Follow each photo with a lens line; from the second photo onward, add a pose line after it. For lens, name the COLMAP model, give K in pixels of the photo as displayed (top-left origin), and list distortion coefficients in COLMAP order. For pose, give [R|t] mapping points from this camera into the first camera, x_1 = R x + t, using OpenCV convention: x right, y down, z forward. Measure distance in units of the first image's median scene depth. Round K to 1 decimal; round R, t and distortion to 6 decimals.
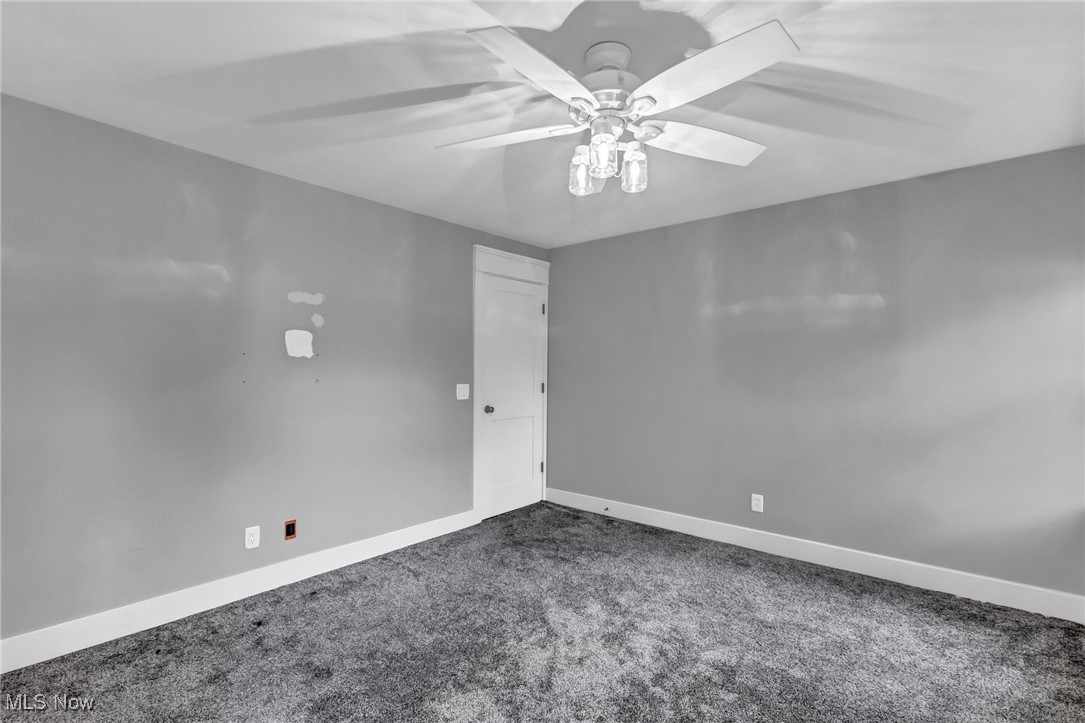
lens RADIAL K [[496.1, 0, 545.3], [0, 496.1, 365.5], [0, 0, 1]] dist [0.000054, -0.000539]
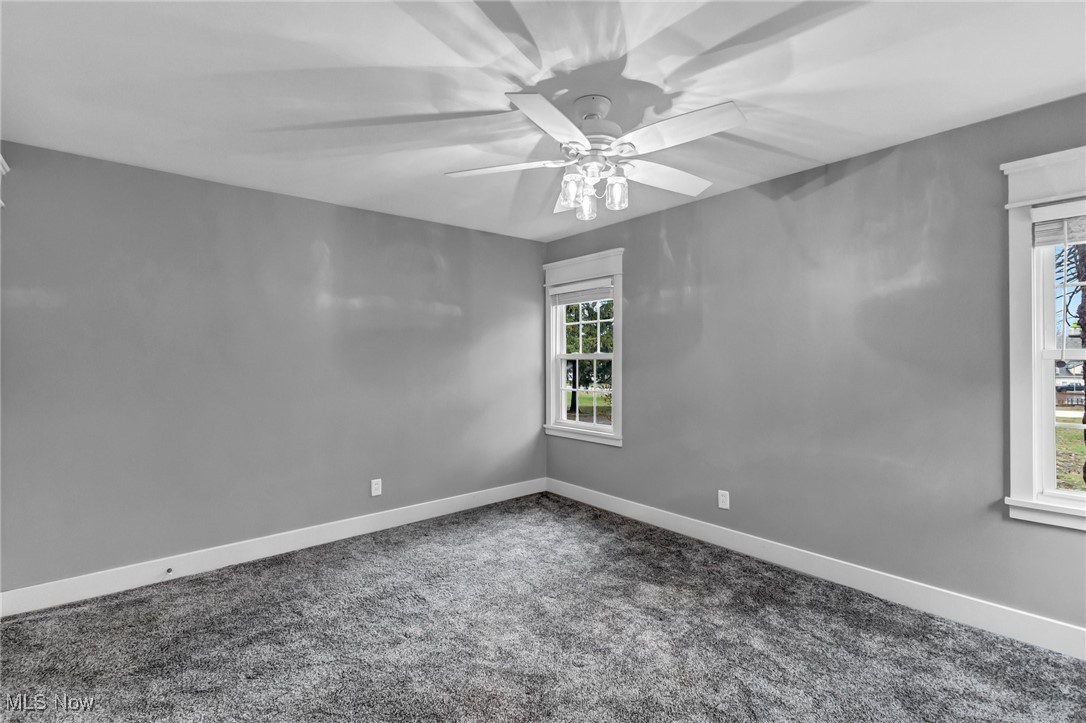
lens RADIAL K [[496.5, 0, 540.4], [0, 496.5, 359.3], [0, 0, 1]] dist [0.000054, -0.000539]
pose [[0.164374, -0.006702, 0.986375, -0.639086], [0.003742, 0.999974, 0.006171, -0.003943], [-0.986391, 0.002676, 0.164394, 0.534656]]
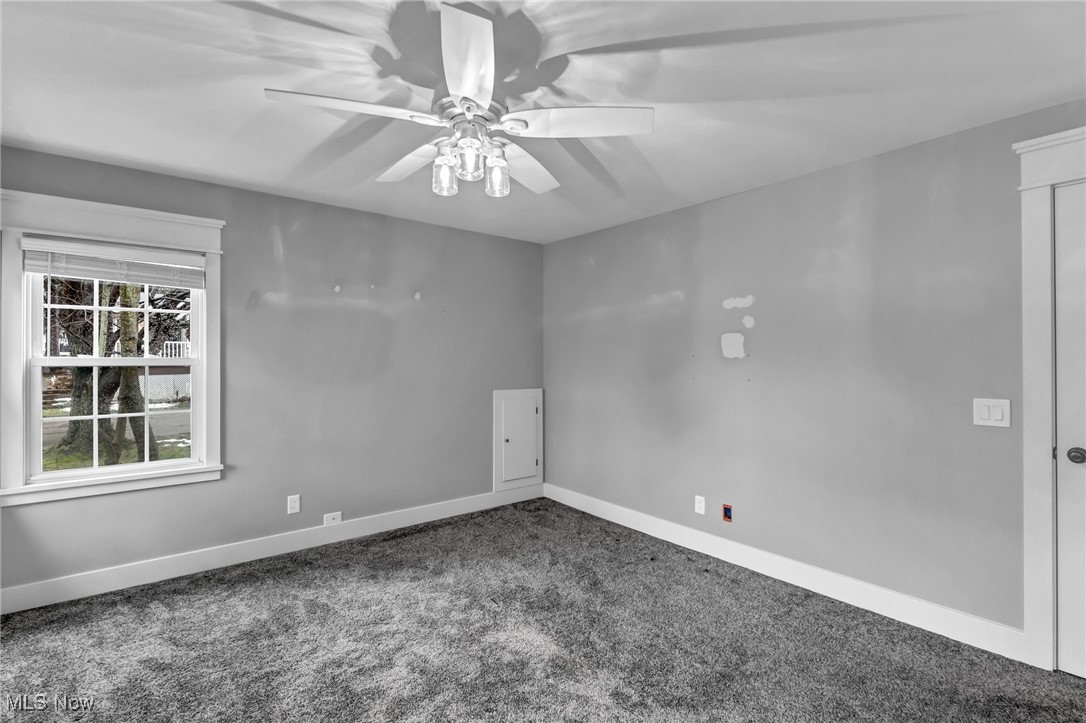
lens RADIAL K [[496.5, 0, 545.5], [0, 496.5, 360.7], [0, 0, 1]] dist [0.000054, -0.000539]
pose [[-0.175305, -0.002961, -0.984510, 0.634380], [-0.002065, 0.999994, -0.002640, -0.006817], [0.984512, 0.001571, -0.175310, 0.768143]]
